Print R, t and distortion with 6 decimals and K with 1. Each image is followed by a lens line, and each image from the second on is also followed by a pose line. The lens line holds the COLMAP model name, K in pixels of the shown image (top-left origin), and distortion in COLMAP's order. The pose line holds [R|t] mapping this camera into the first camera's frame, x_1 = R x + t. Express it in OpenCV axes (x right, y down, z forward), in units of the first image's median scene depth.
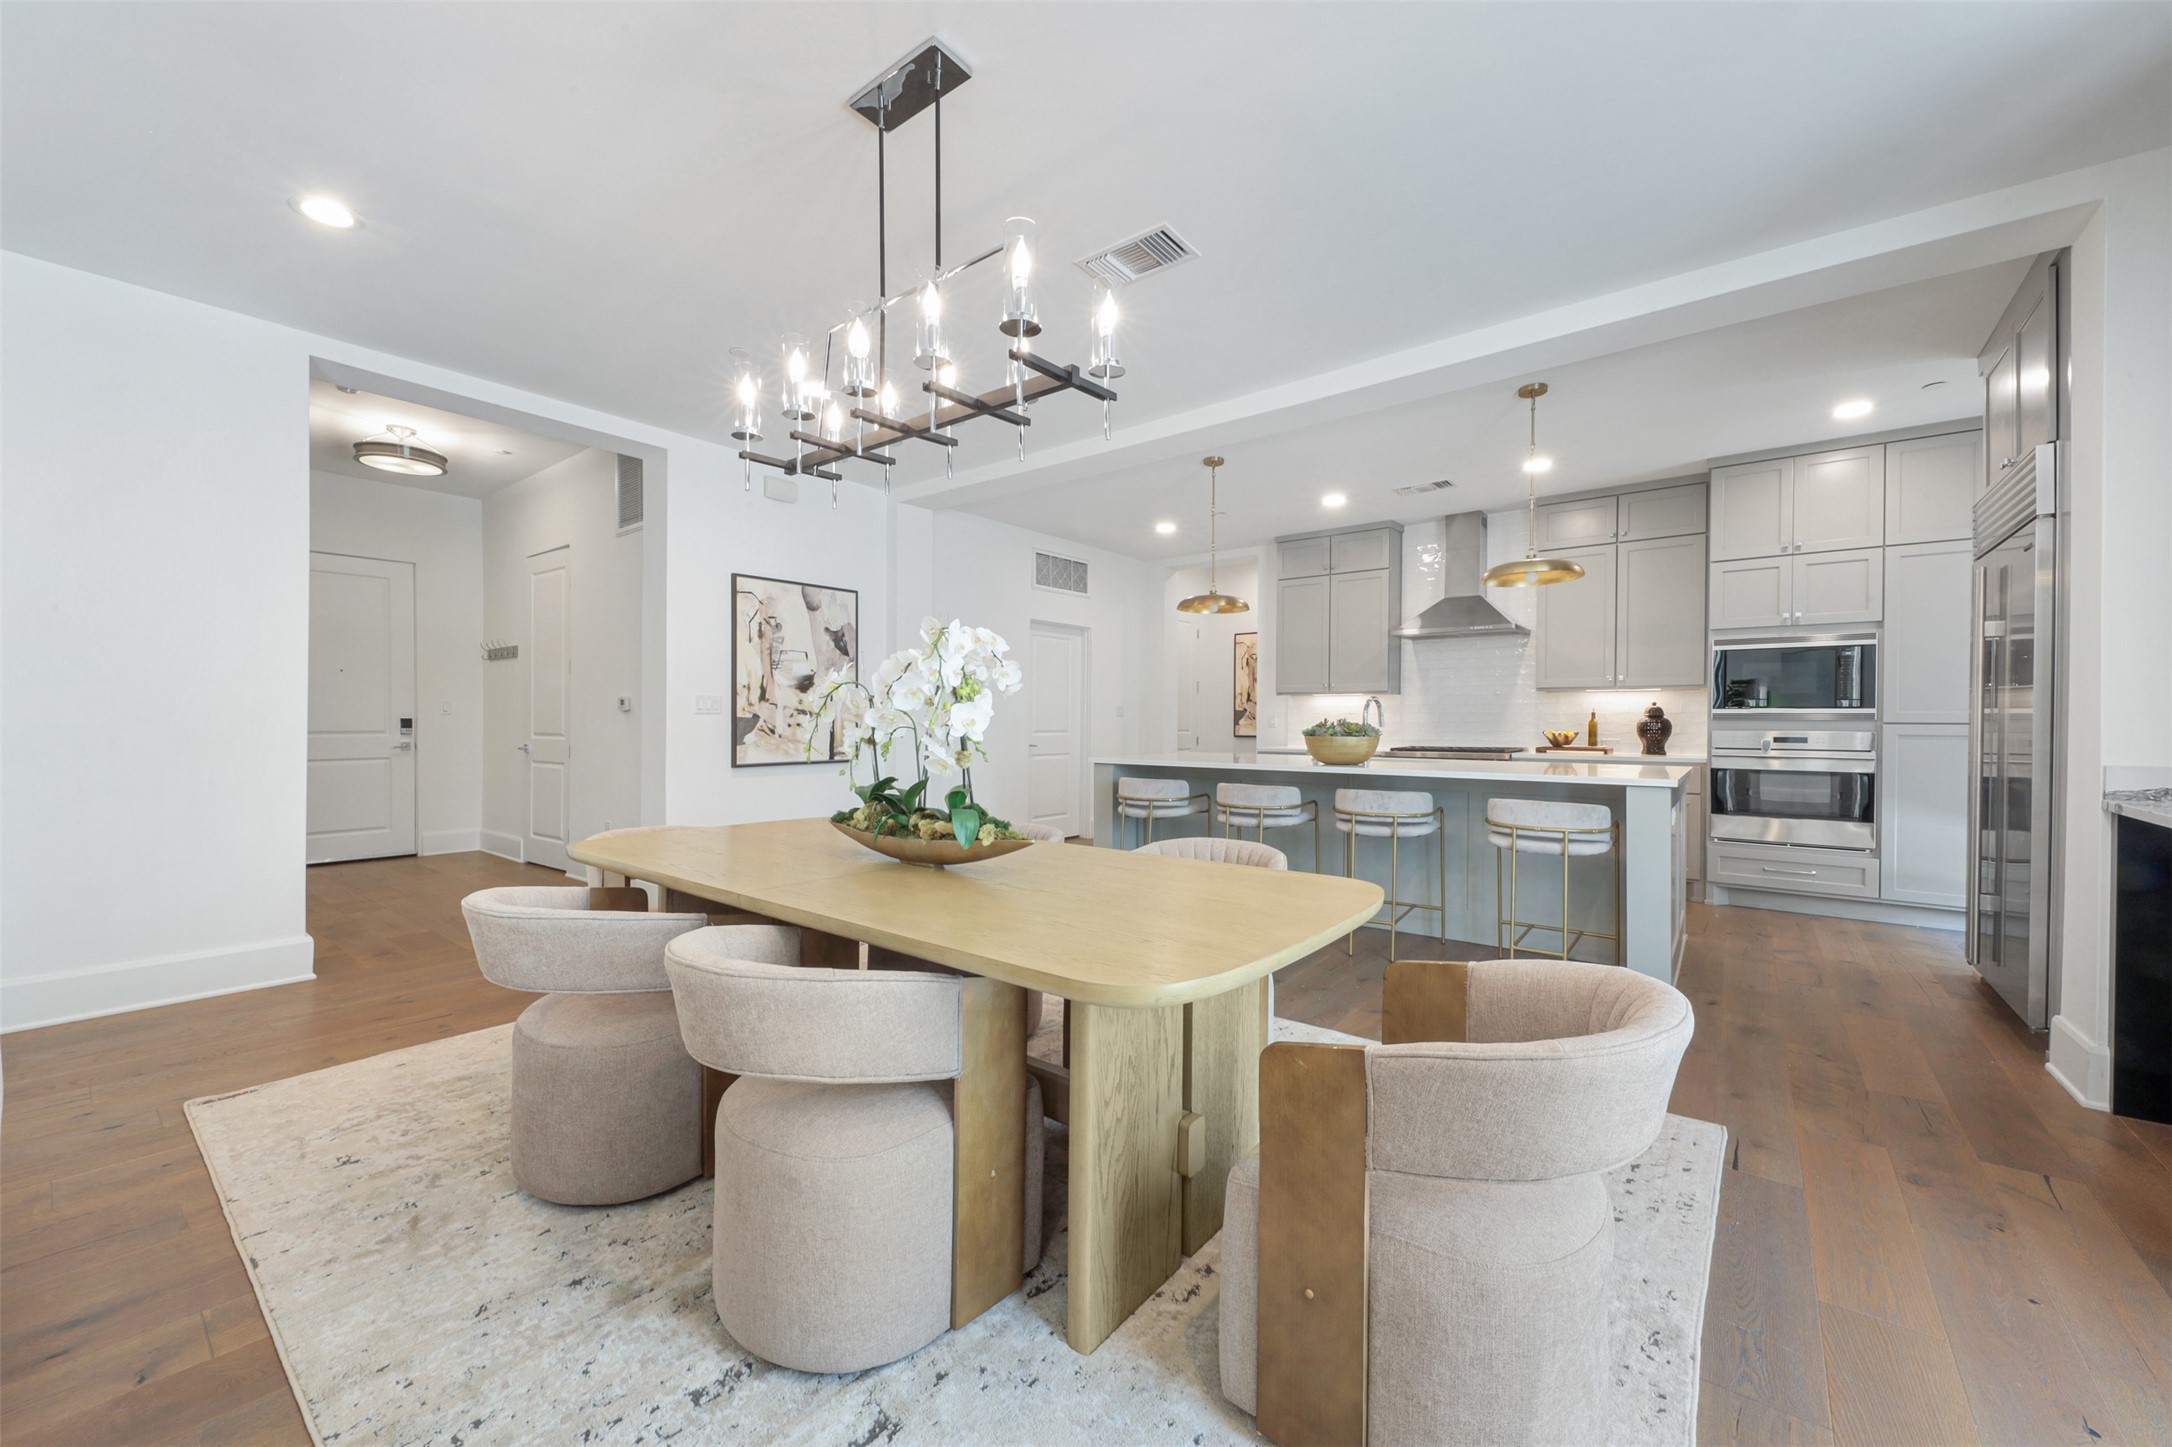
lens RADIAL K [[829.6, 0, 1086.0], [0, 829.6, 723.5], [0, 0, 1]] dist [0.012627, 0.000139]
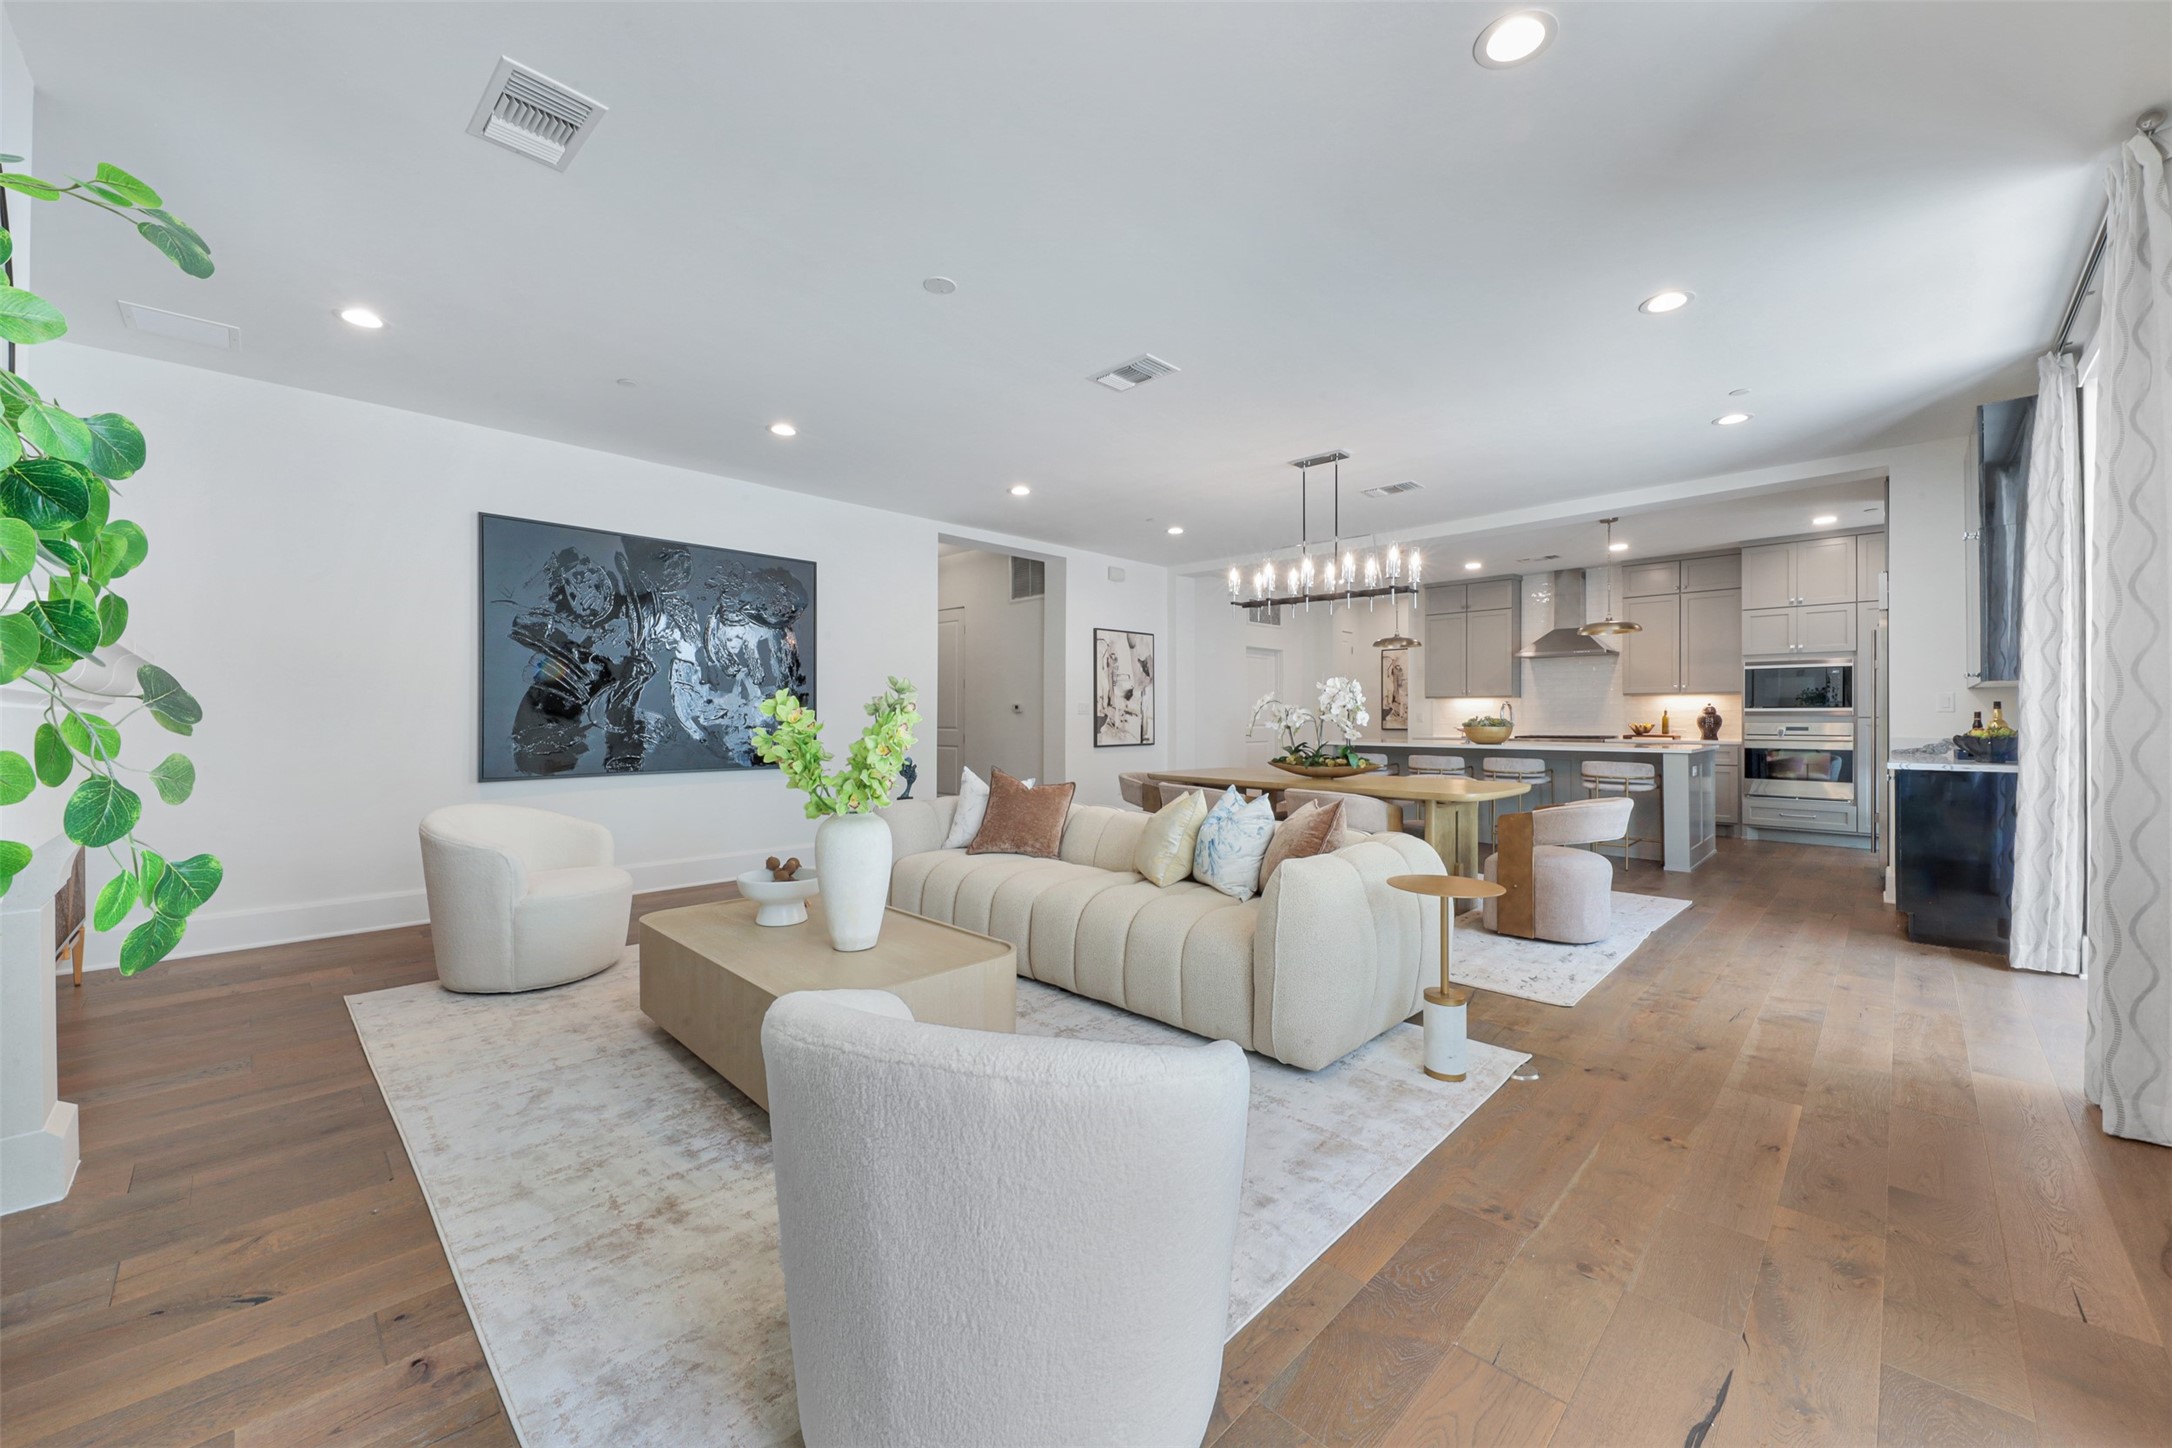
lens RADIAL K [[814.0, 0, 1095.4], [0, 814.0, 708.7], [0, 0, 1]] dist [0.013257, 0.000082]
pose [[0.994456, -0.004526, -0.105053, -0.246537], [0.003046, 0.999894, -0.014245, 0.000463], [0.105106, 0.013846, 0.994365, -0.571276]]
